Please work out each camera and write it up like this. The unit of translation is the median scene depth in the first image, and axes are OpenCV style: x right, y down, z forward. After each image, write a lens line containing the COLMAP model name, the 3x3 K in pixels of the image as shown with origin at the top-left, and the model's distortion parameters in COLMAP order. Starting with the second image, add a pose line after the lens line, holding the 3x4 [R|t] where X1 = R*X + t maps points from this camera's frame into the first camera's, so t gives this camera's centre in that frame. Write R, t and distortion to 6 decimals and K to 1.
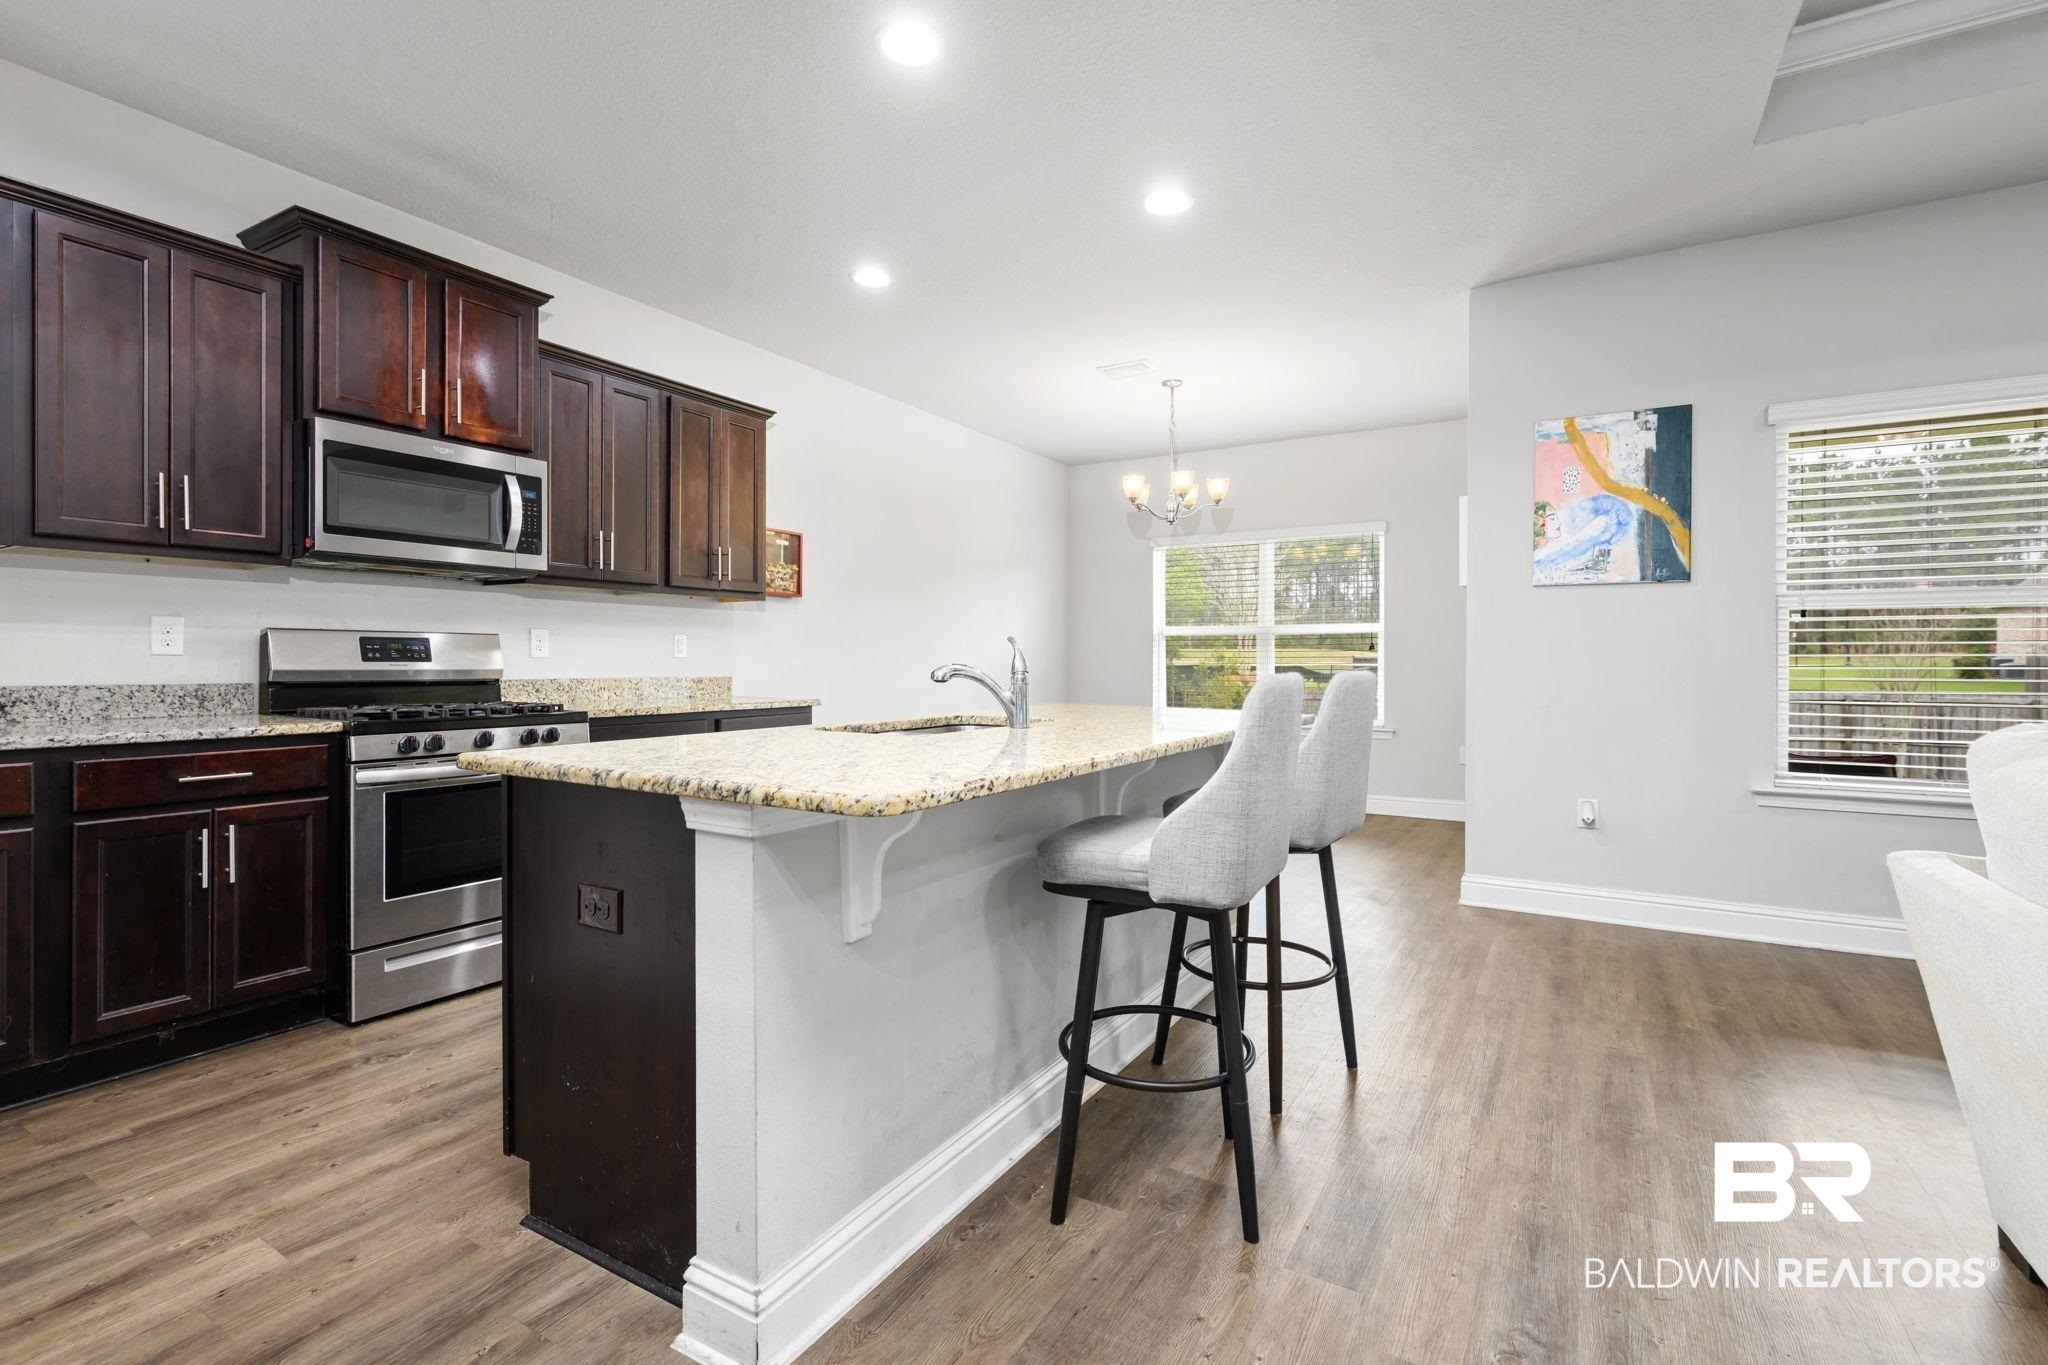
lens RADIAL K [[930.5, 0, 1022.3], [0, 930.5, 667.8], [0, 0, 1]] dist [0.003665, -0.005222]
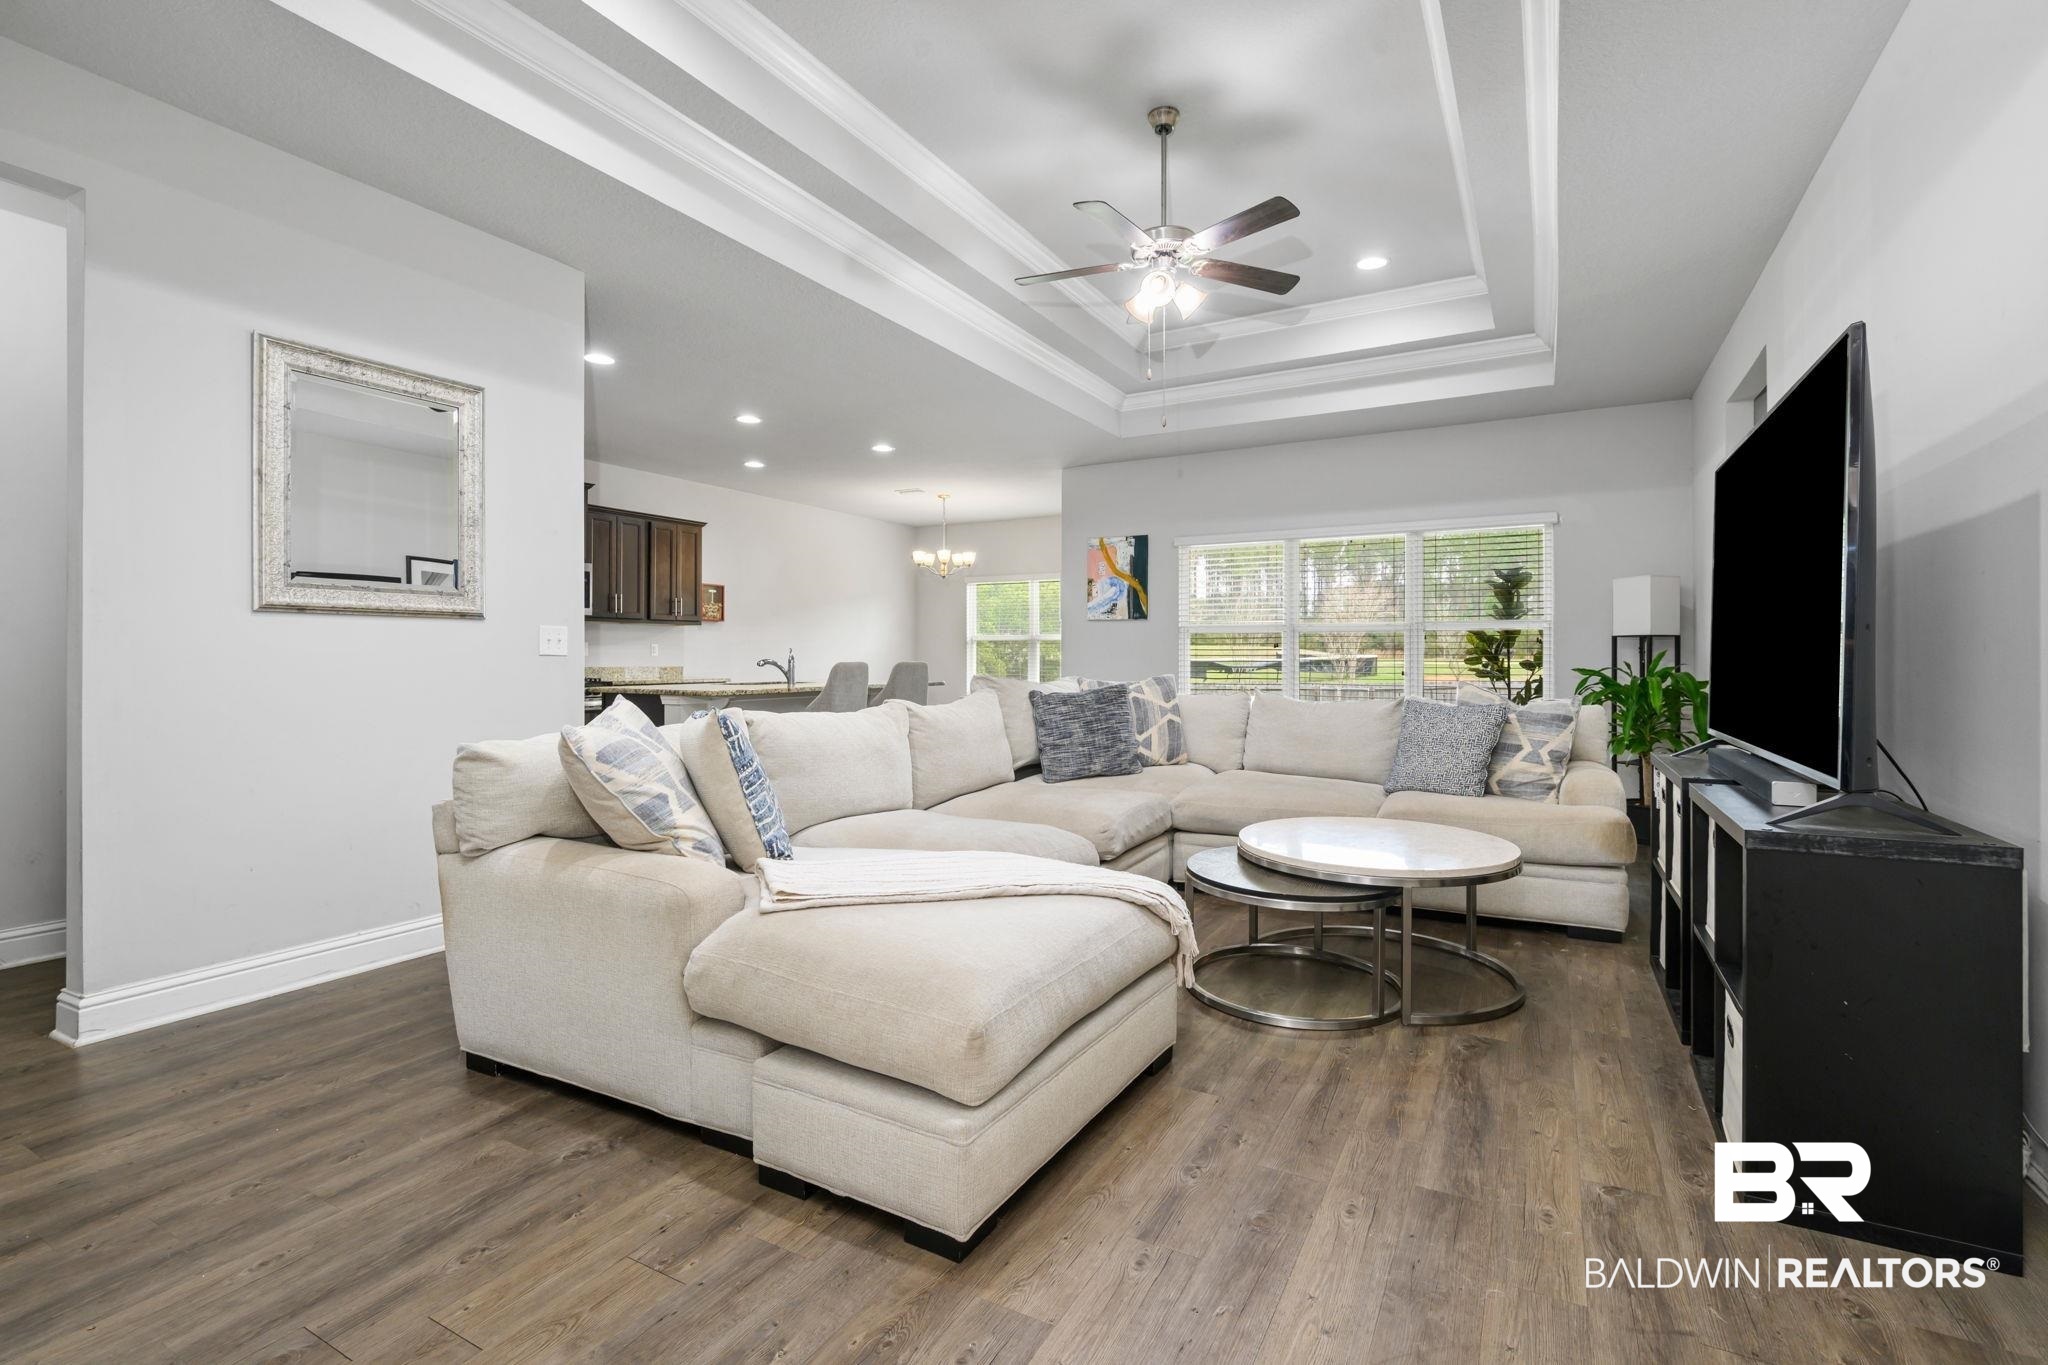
lens RADIAL K [[930.5, 0, 1022.3], [0, 930.5, 667.8], [0, 0, 1]] dist [0.003665, -0.005222]
pose [[0.999428, 0.000518, 0.033819, 0.342803], [-0.000538, 1.000000, 0.000608, 0.012902], [-0.033819, -0.000626, 0.999428, -0.997089]]
